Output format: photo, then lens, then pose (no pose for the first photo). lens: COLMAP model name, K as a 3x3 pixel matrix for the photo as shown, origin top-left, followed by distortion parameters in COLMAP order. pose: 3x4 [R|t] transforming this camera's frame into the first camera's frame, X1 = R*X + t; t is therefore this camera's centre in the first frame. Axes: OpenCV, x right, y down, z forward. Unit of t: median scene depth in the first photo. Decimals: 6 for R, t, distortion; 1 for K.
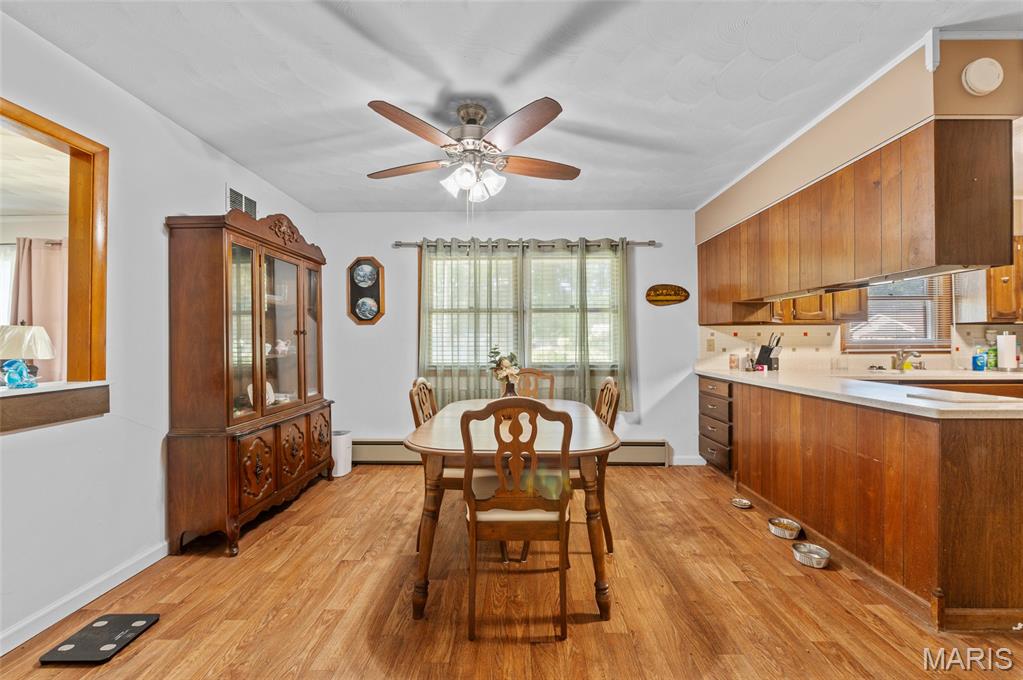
lens RADIAL K [[399.1, 0, 514.5], [0, 399.1, 341.2], [0, 0, 1]] dist [-0.002844, -0.001196]
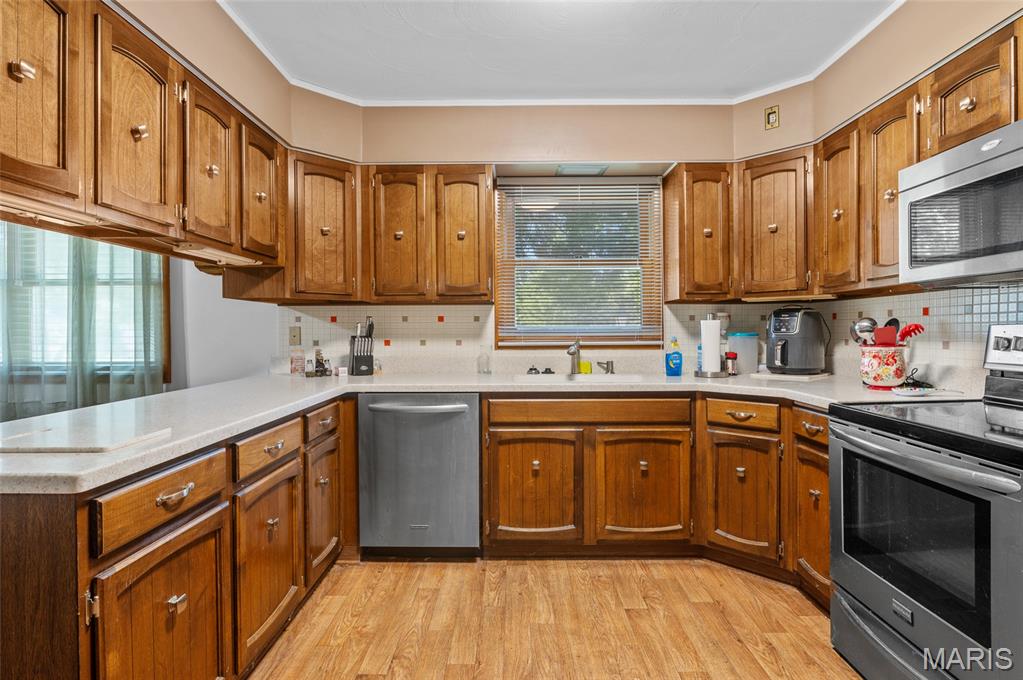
lens RADIAL K [[525.6, 0, 510.7], [0, 525.6, 334.0], [0, 0, 1]] dist [-0.000454, -0.000695]
pose [[0.999953, -0.000360, 0.009730, 0.884764], [0.000244, 0.999928, 0.011967, -0.002863], [-0.009733, -0.011964, 0.999881, 0.155402]]
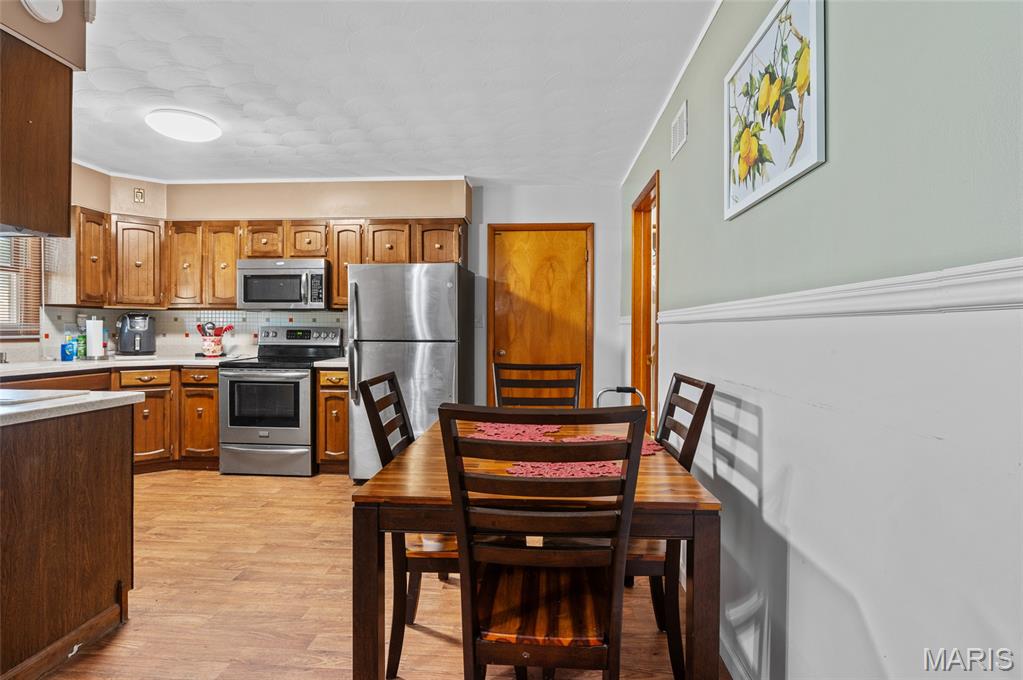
lens RADIAL K [[525.6, 0, 506.2], [0, 525.6, 337.1], [0, 0, 1]] dist [-0.000454, -0.000695]
pose [[0.053436, -0.007121, 0.998546, 0.084737], [-0.012591, 0.999890, 0.007805, 0.002072], [-0.998492, -0.012990, 0.053340, -0.007645]]
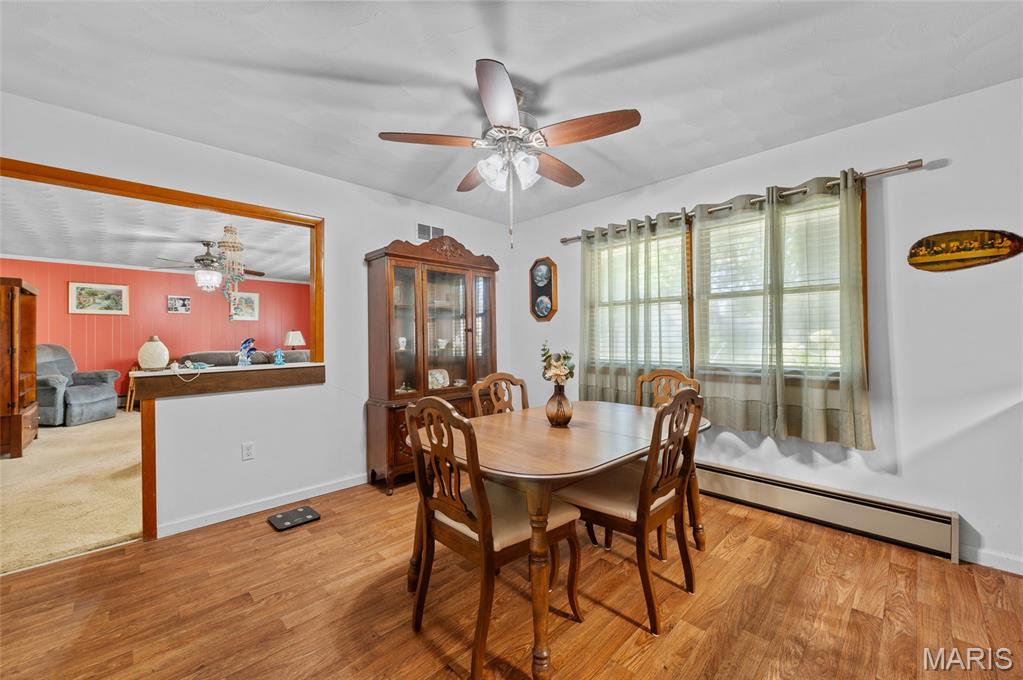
lens RADIAL K [[399.1, 0, 510.1], [0, 399.1, 336.3], [0, 0, 1]] dist [-0.002844, -0.001196]
pose [[0.719801, -0.005260, -0.694161, 0.340218], [0.006330, 0.999979, -0.001014, -0.000803], [0.694152, -0.003664, 0.719819, 0.190819]]
